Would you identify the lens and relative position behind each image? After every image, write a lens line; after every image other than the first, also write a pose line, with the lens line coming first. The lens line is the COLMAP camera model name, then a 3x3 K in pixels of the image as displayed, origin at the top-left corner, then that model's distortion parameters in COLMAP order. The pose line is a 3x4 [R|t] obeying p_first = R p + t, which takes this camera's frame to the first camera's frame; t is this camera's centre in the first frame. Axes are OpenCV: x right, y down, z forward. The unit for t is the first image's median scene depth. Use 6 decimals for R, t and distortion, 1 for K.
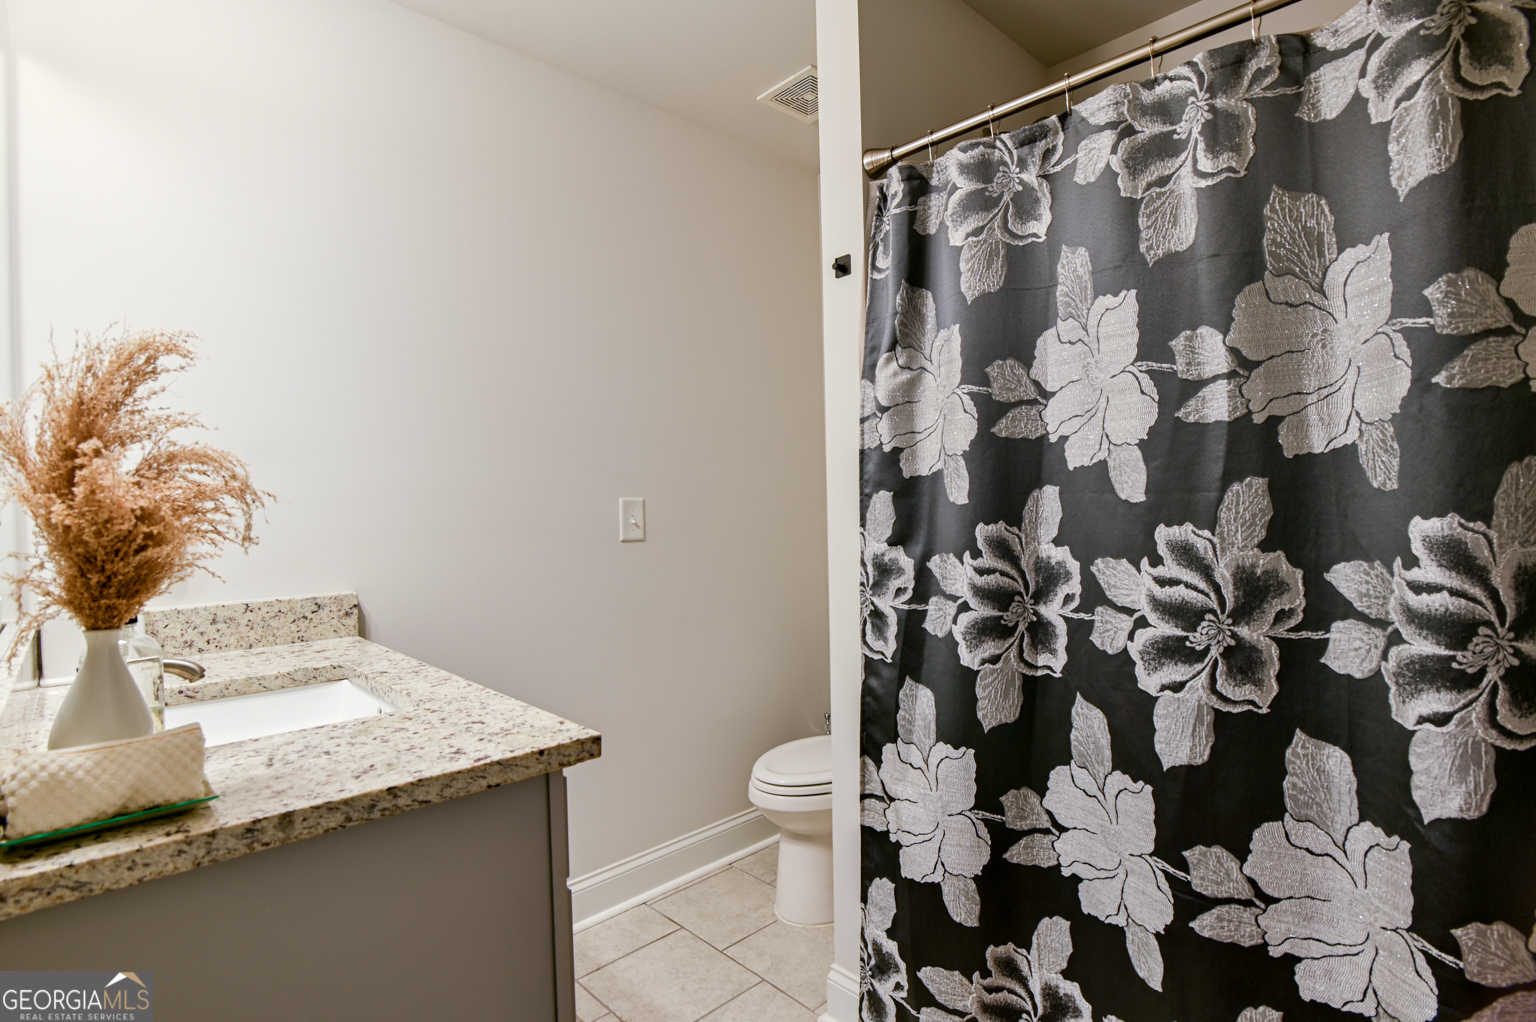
lens RADIAL K [[751.3, 0, 768.0], [0, 751.3, 511.0], [0, 0, 1]] dist [-0.019166, -0.000990]
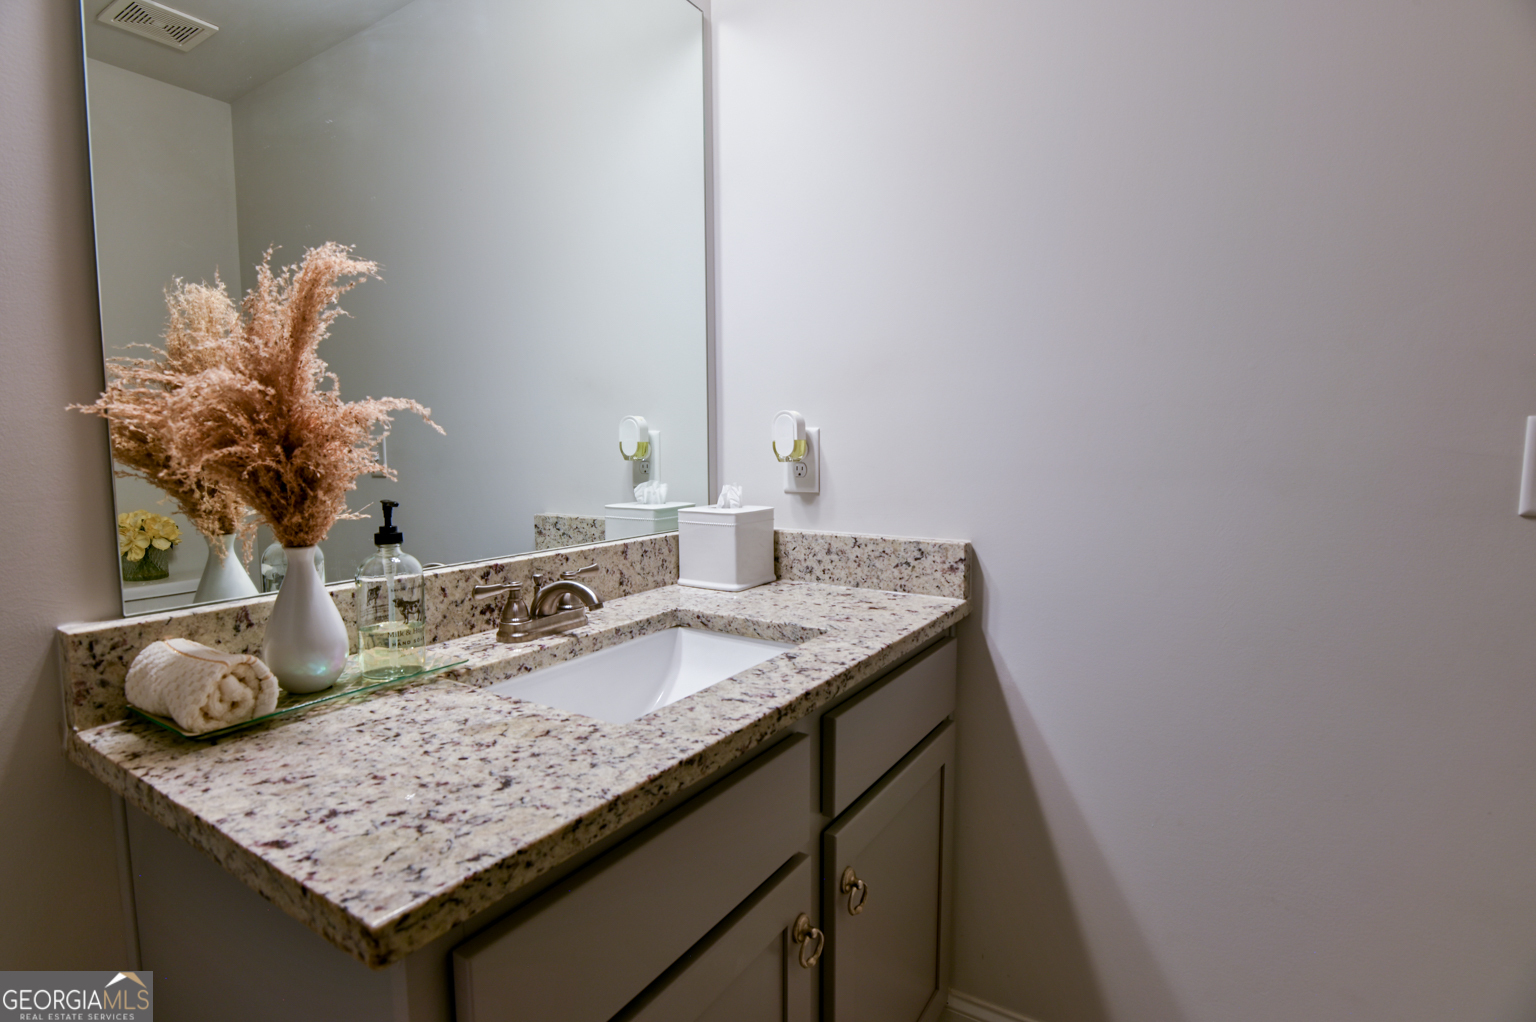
lens RADIAL K [[751.3, 0, 768.0], [0, 751.3, 511.0], [0, 0, 1]] dist [-0.019166, -0.000990]
pose [[0.245999, 0.110306, -0.962973, 0.229307], [-0.006421, 0.993667, 0.112182, -0.015321], [0.969249, -0.021413, 0.245150, 1.000139]]
